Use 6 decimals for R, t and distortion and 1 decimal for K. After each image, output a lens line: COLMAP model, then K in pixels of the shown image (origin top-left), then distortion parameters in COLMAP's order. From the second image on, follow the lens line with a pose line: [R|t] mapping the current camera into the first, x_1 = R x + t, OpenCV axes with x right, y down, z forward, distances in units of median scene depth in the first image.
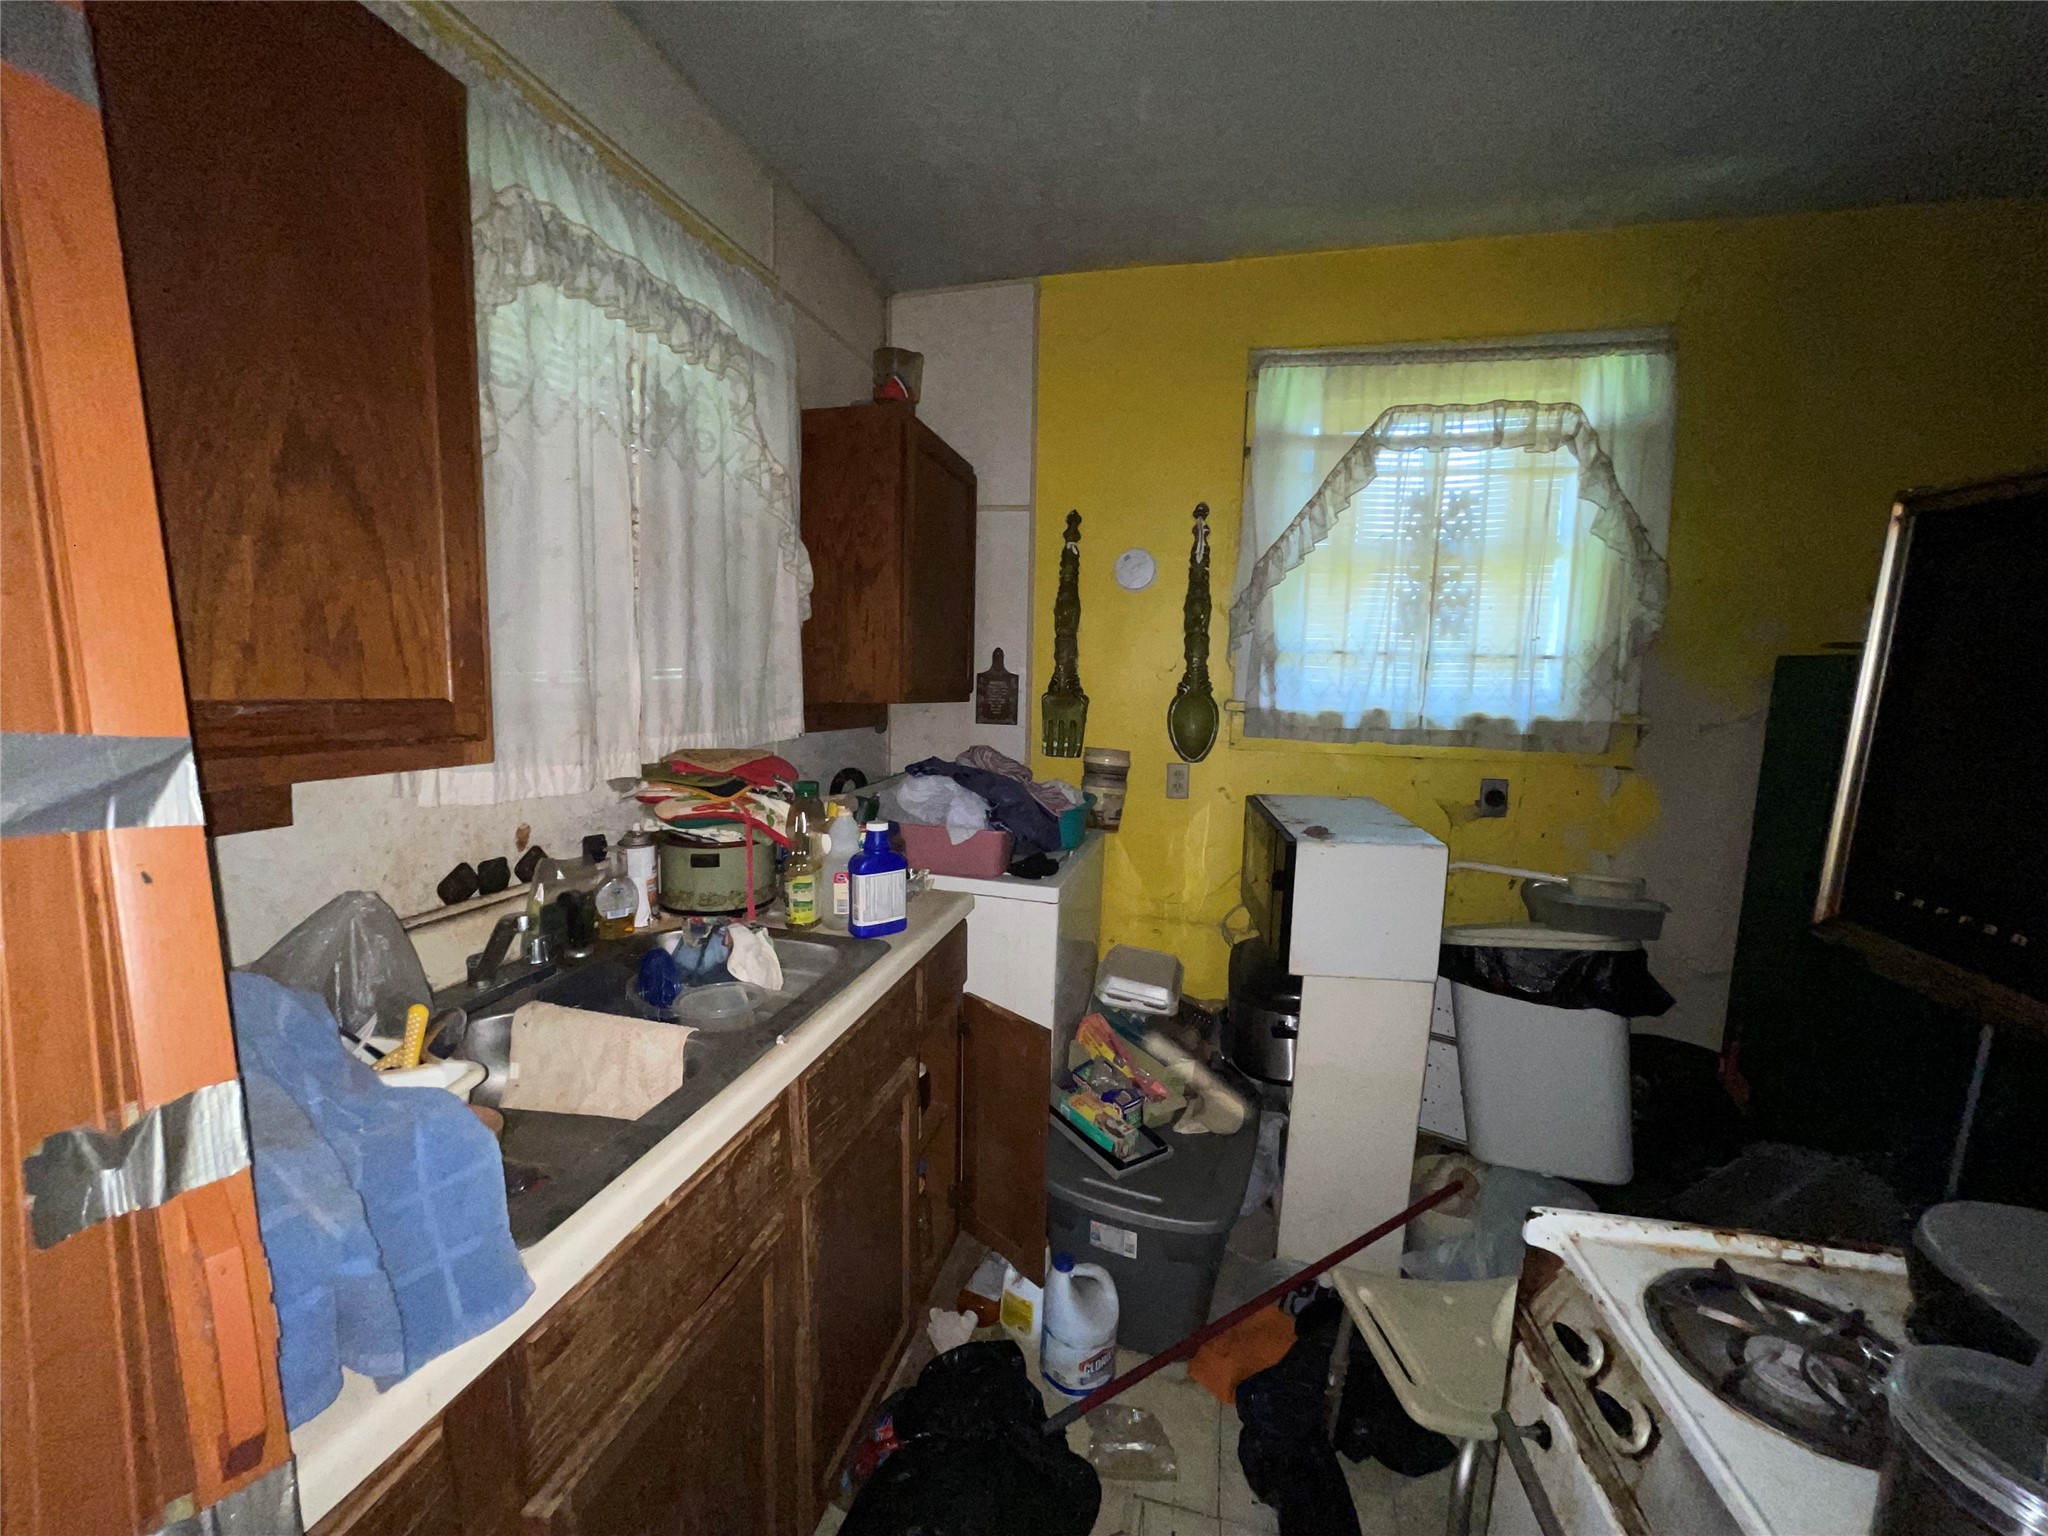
lens RADIAL K [[823.5, 0, 1022.0], [0, 823.5, 770.0], [0, 0, 1]] dist [-0.001311, -0.000370]
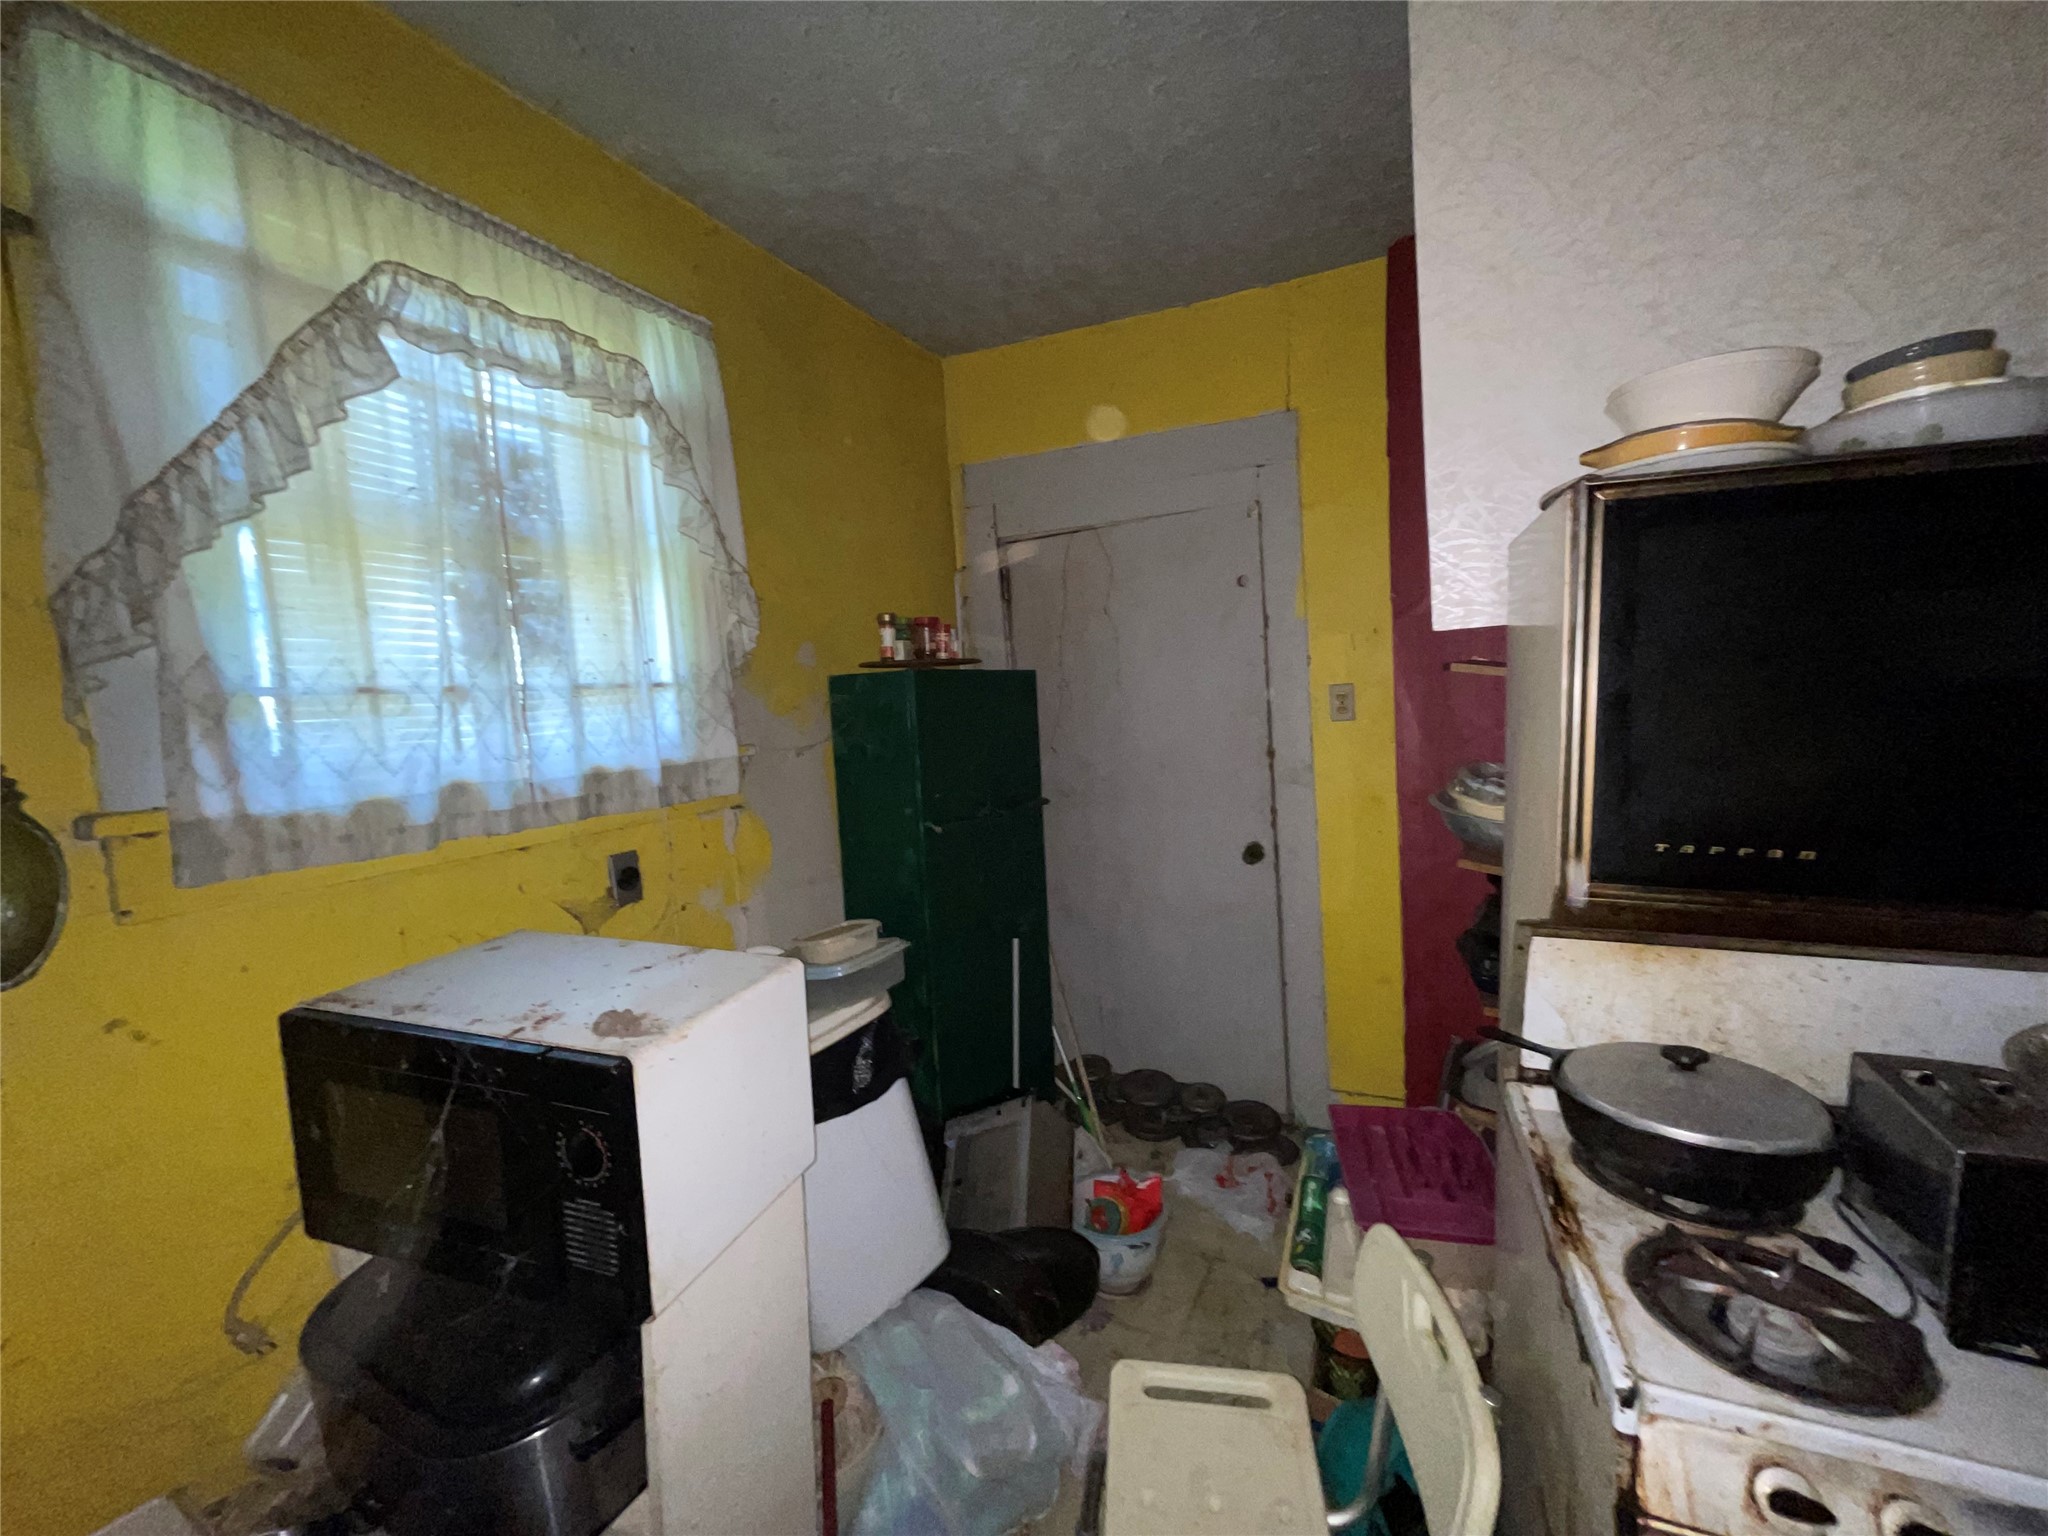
lens RADIAL K [[823.5, 0, 1021.4], [0, 823.5, 768.4], [0, 0, 1]] dist [-0.001311, -0.000370]
pose [[0.213295, -0.126978, 0.968701, -0.054885], [0.181848, 0.979351, 0.088333, -0.065035], [-0.959915, 0.157316, 0.231981, 0.492266]]
